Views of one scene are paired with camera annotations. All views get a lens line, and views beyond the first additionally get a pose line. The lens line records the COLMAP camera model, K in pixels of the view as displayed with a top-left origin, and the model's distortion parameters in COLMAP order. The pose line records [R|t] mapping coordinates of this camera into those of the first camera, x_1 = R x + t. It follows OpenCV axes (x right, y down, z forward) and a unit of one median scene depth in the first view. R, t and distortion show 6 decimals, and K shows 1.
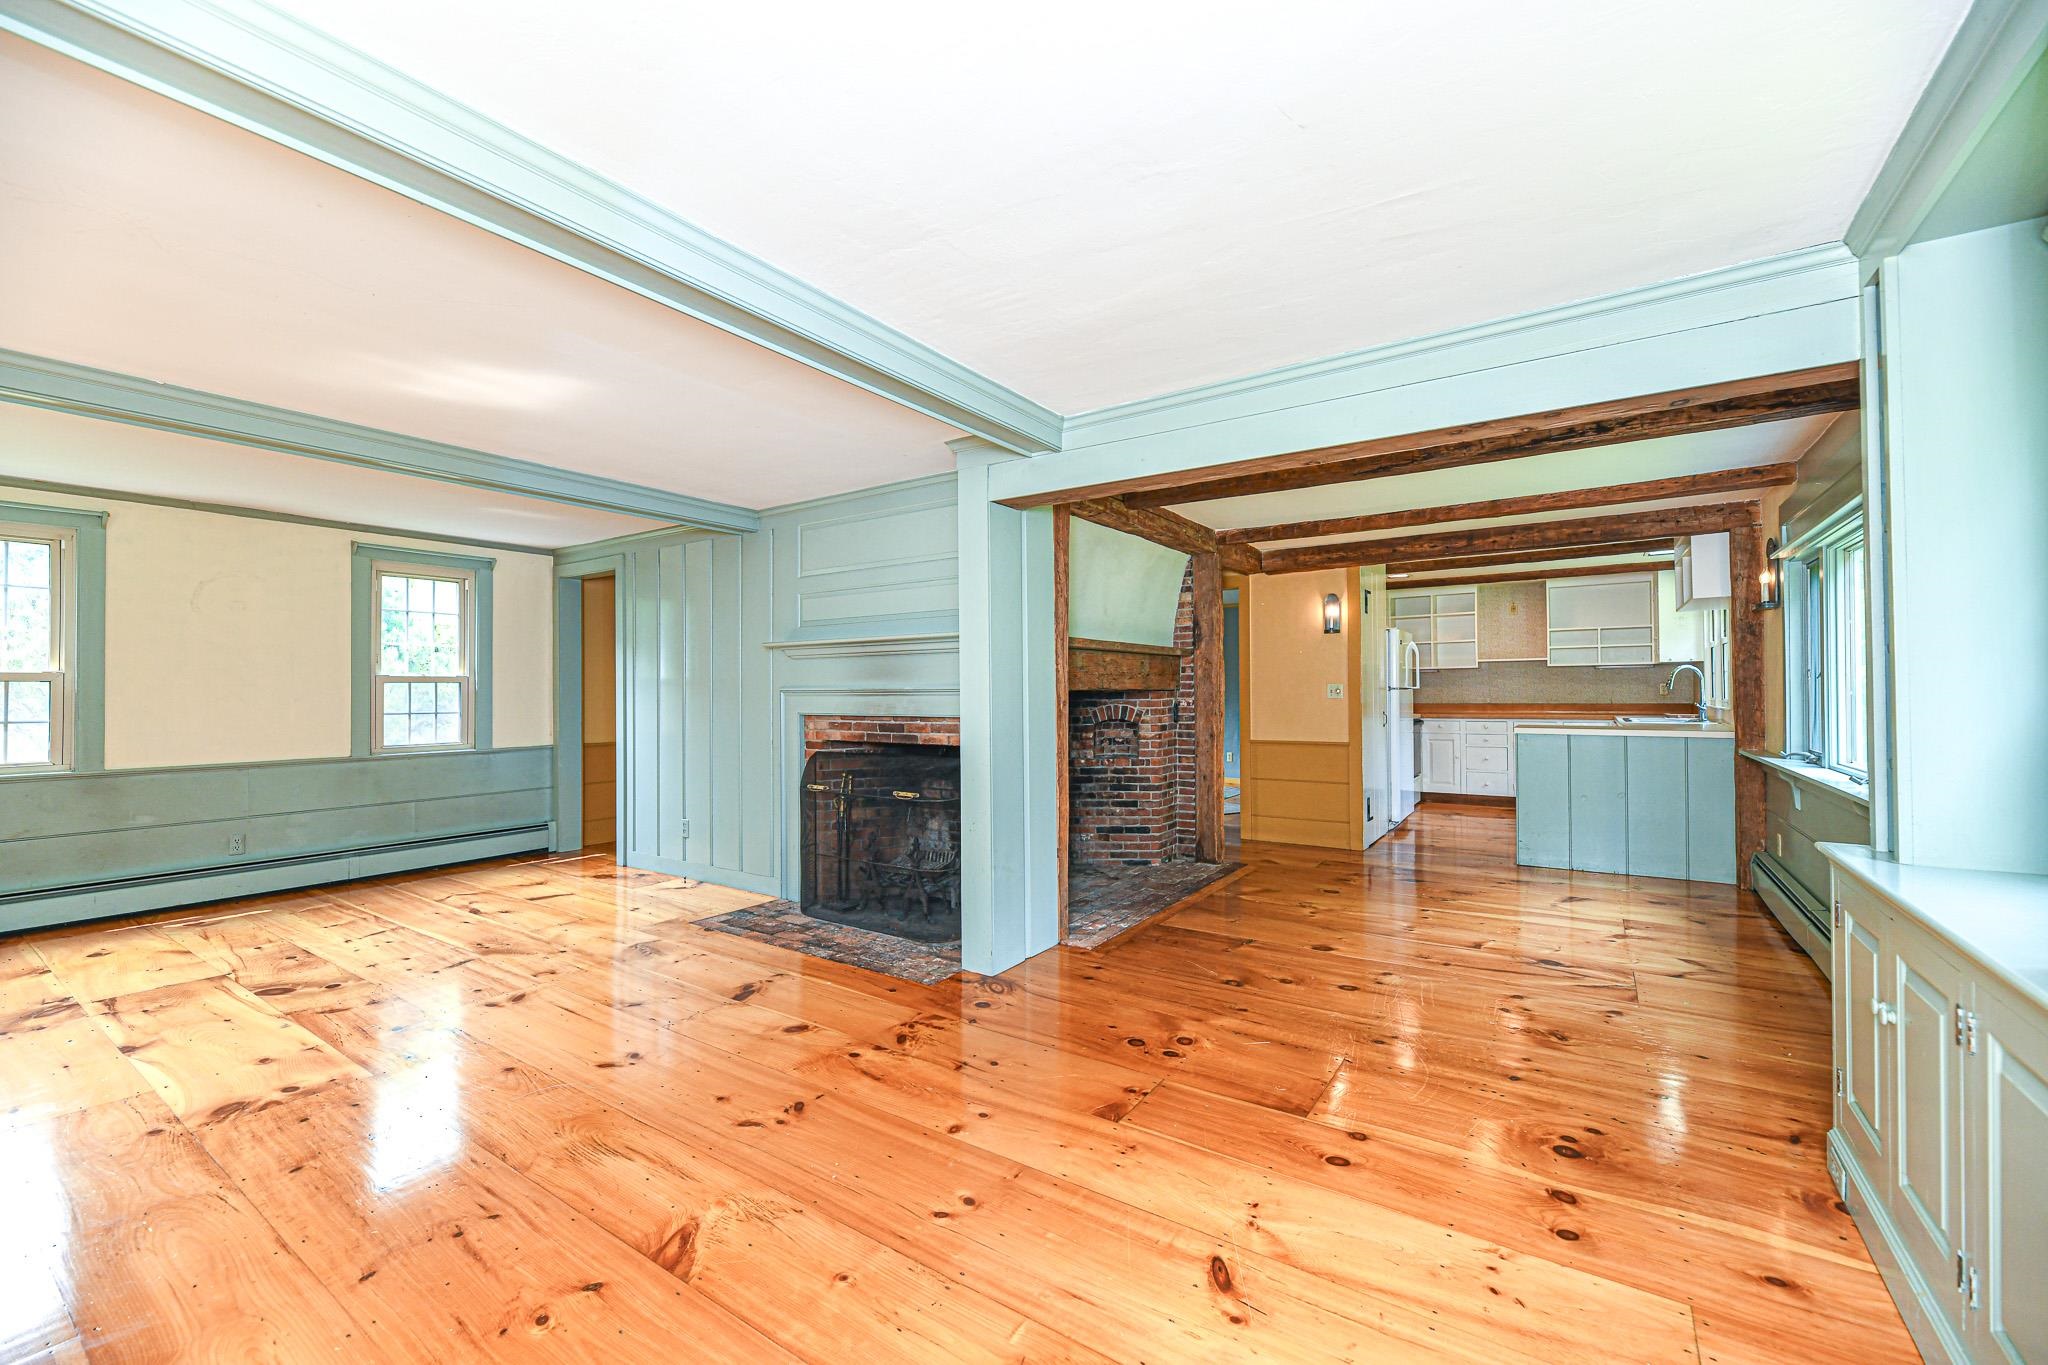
lens RADIAL K [[825.4, 0, 1024.1], [0, 825.4, 683.2], [0, 0, 1]] dist [0.001969, -0.003940]
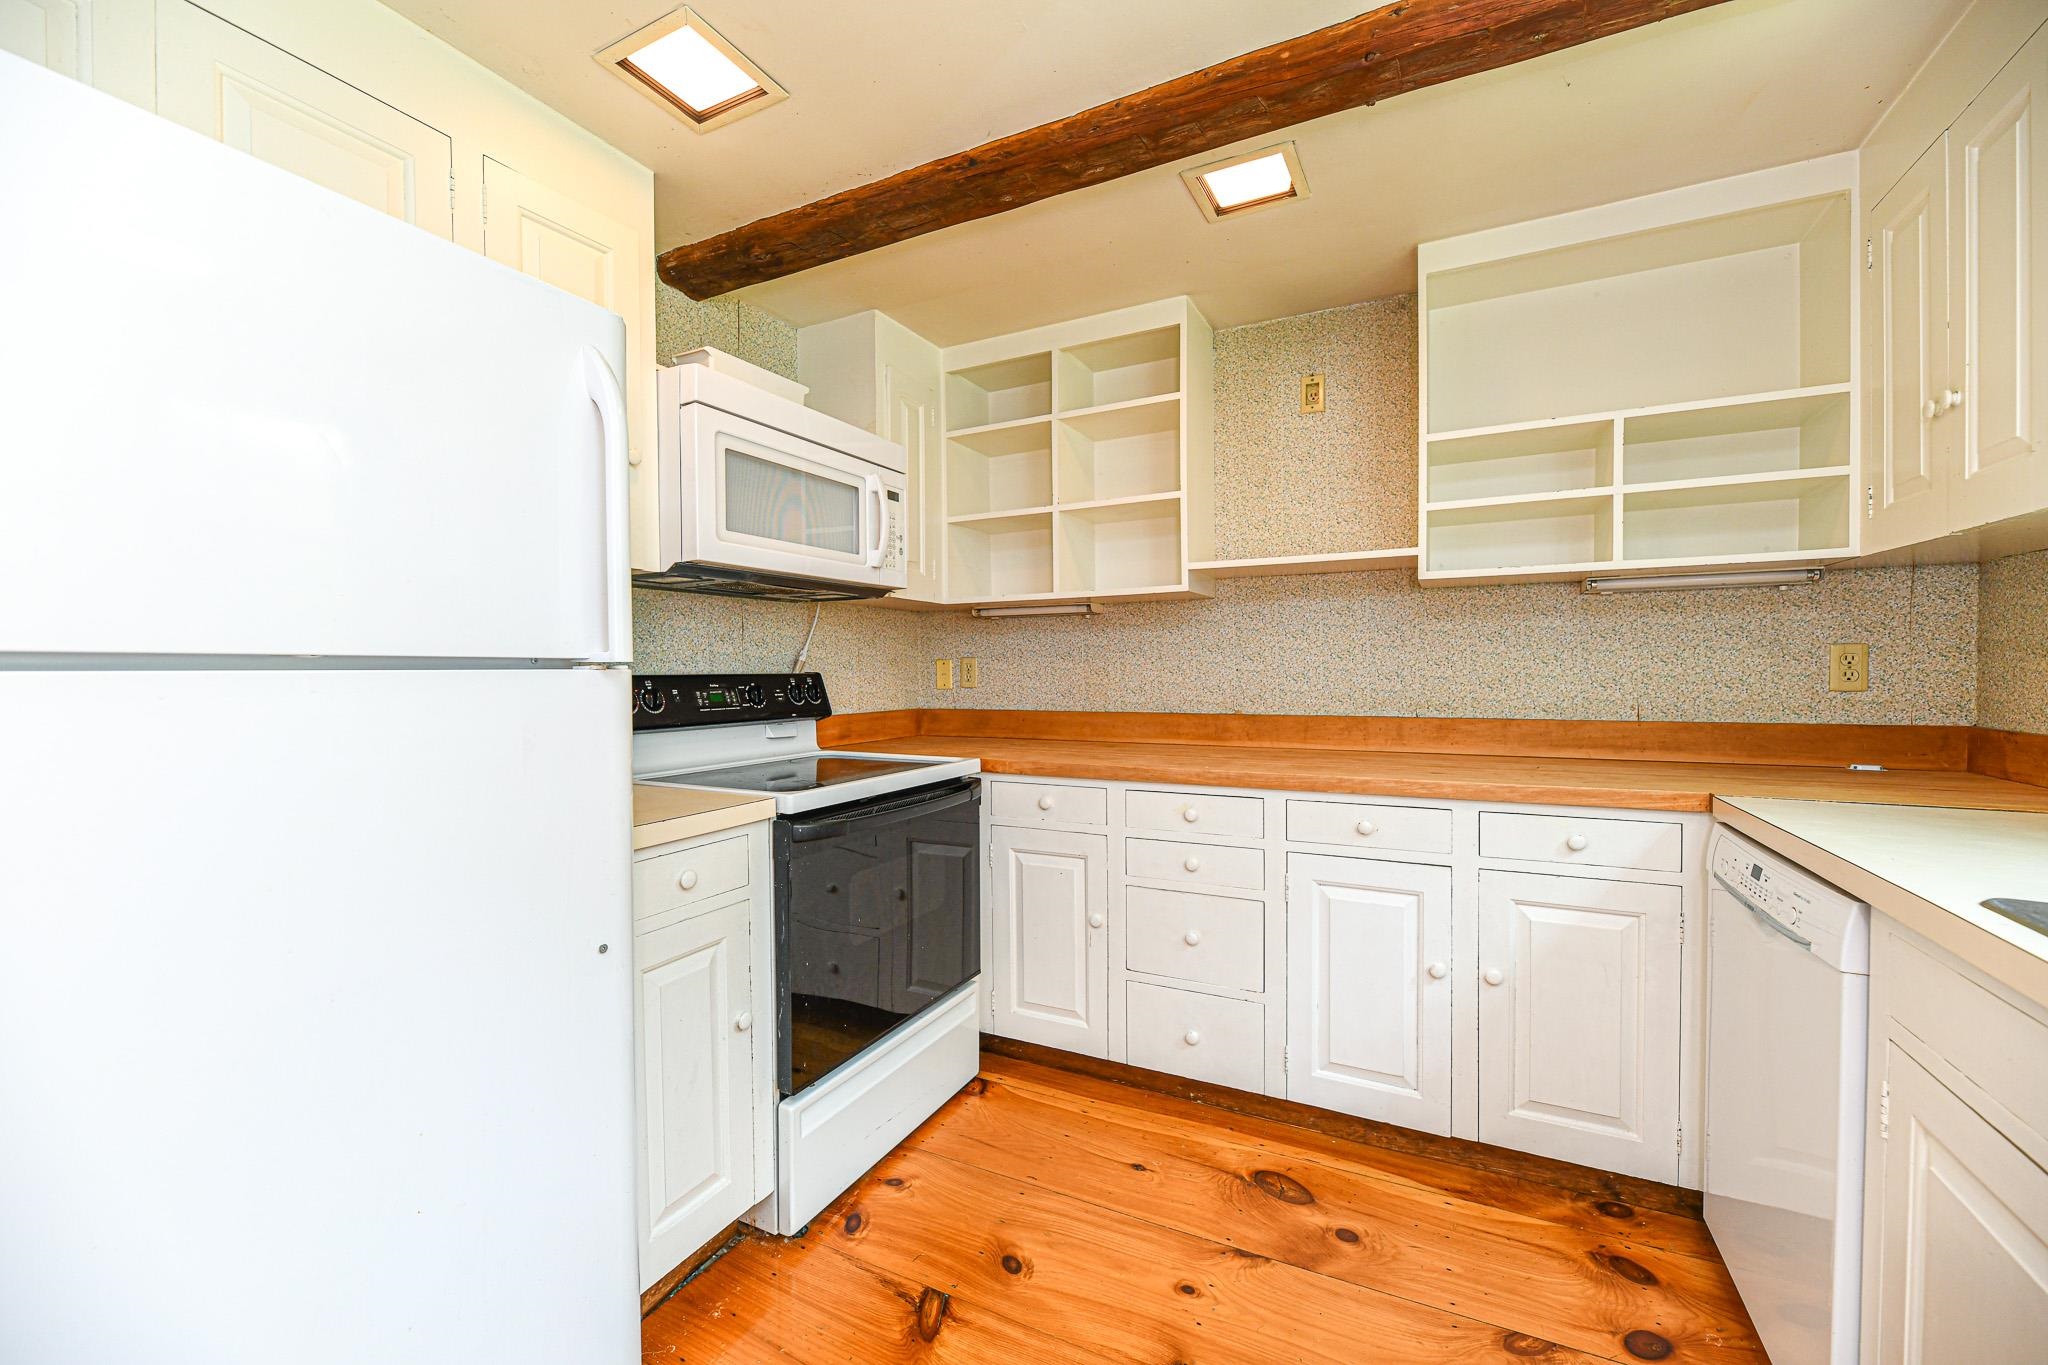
lens RADIAL K [[825.4, 0, 1024.7], [0, 825.4, 683.8], [0, 0, 1]] dist [0.001969, -0.003940]
pose [[0.992099, -0.002050, 0.125443, 0.853407], [-0.001436, 0.999615, 0.027692, 0.009504], [-0.125451, -0.027653, 0.991714, 1.350294]]
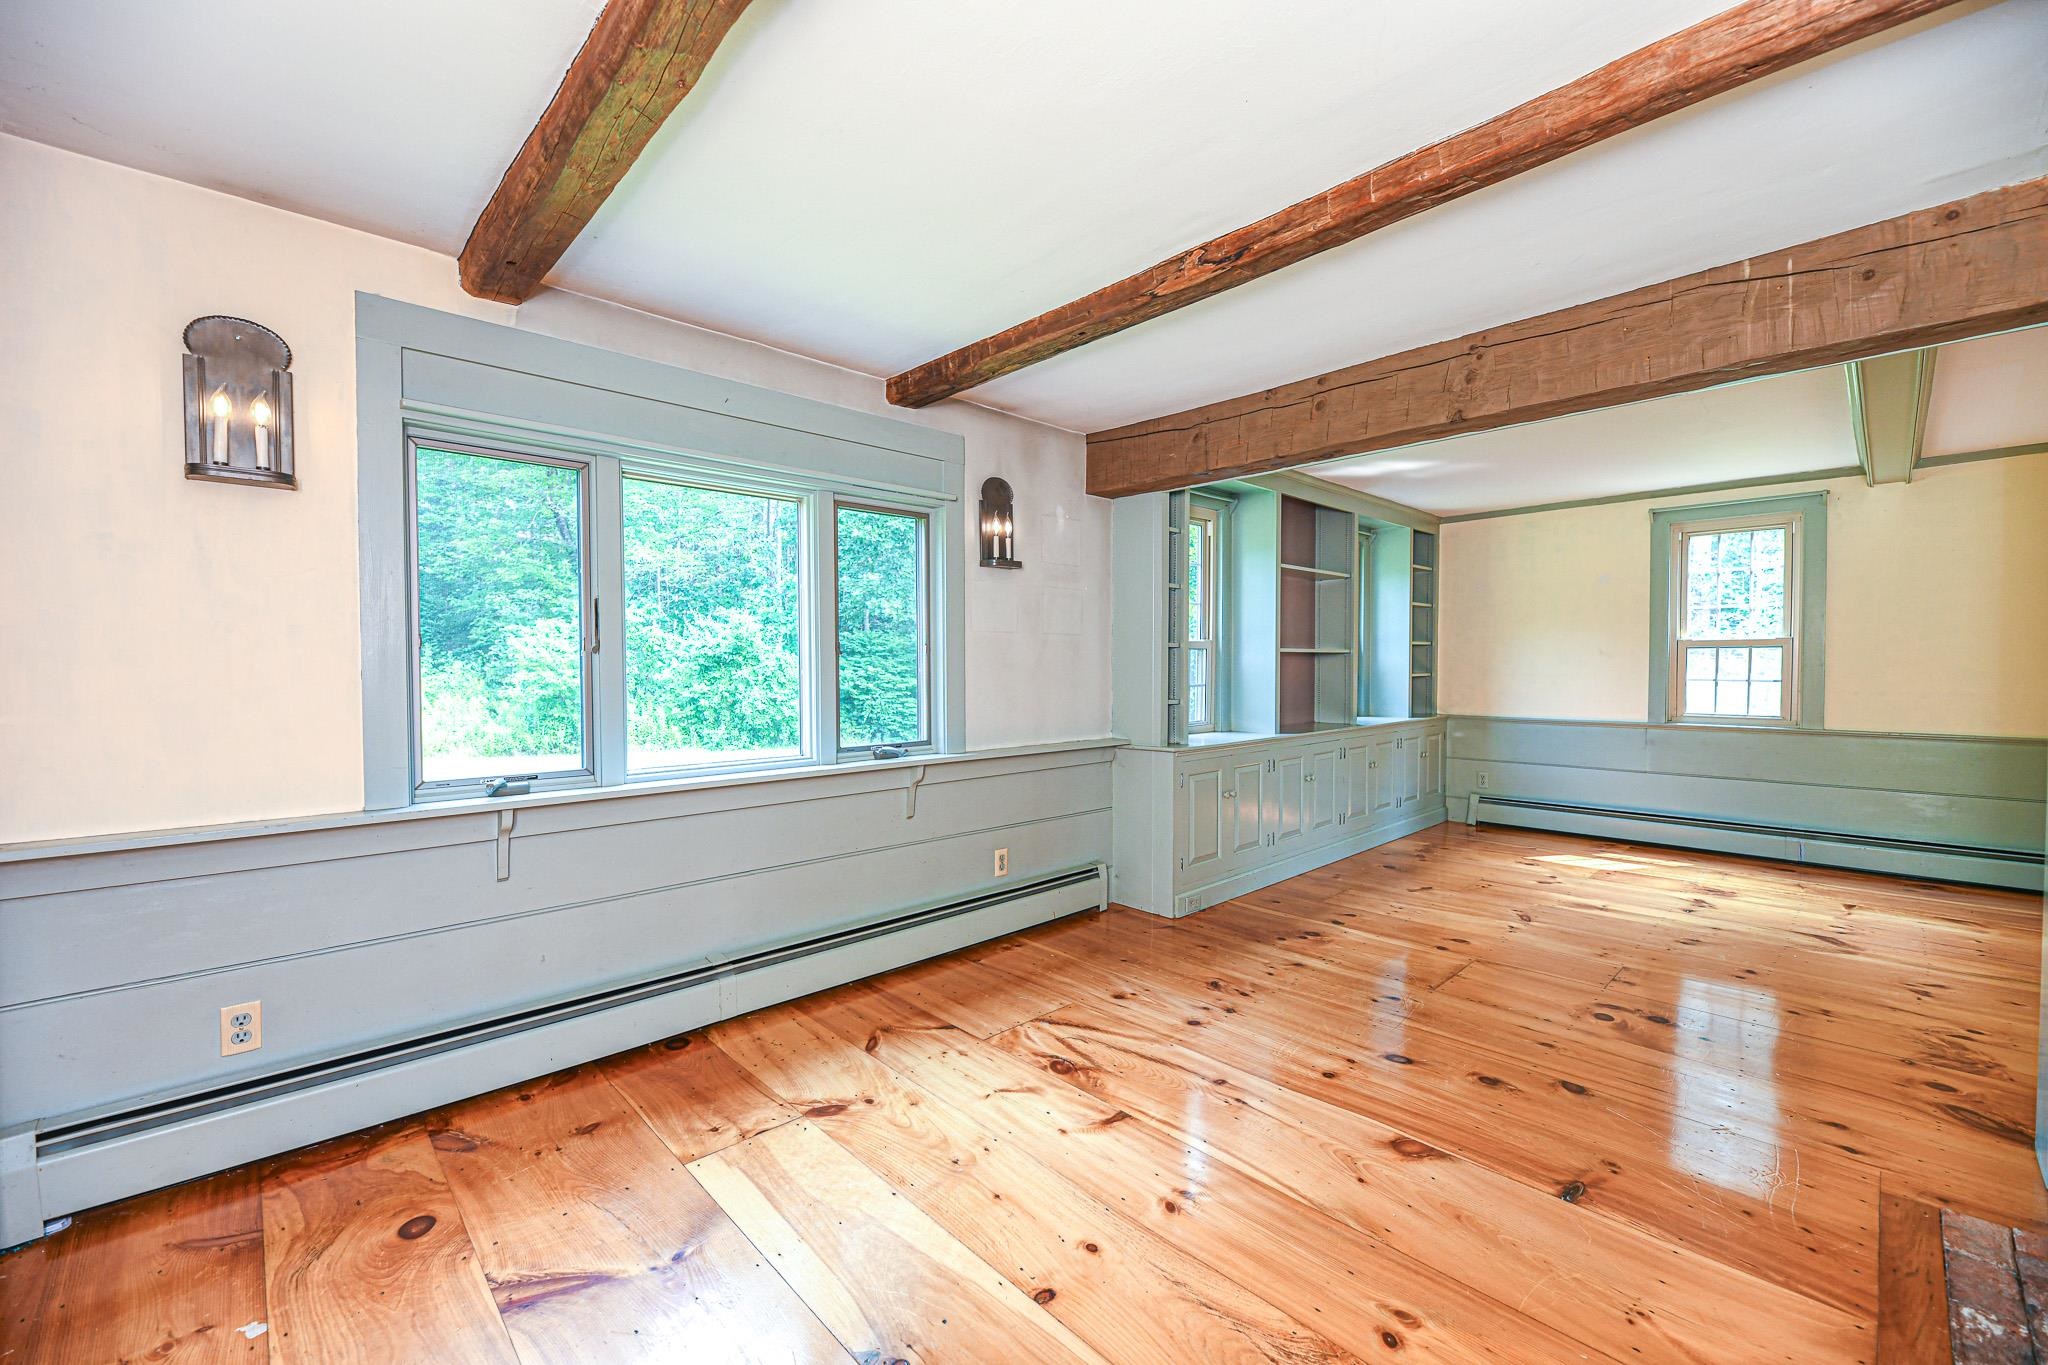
lens RADIAL K [[825.4, 0, 1024.2], [0, 825.4, 683.6], [0, 0, 1]] dist [0.001969, -0.003940]
pose [[-0.976515, 0.005134, 0.215388, 0.397706], [0.007560, 0.999917, 0.010442, 0.011302], [-0.215317, 0.011825, -0.976473, 1.275243]]
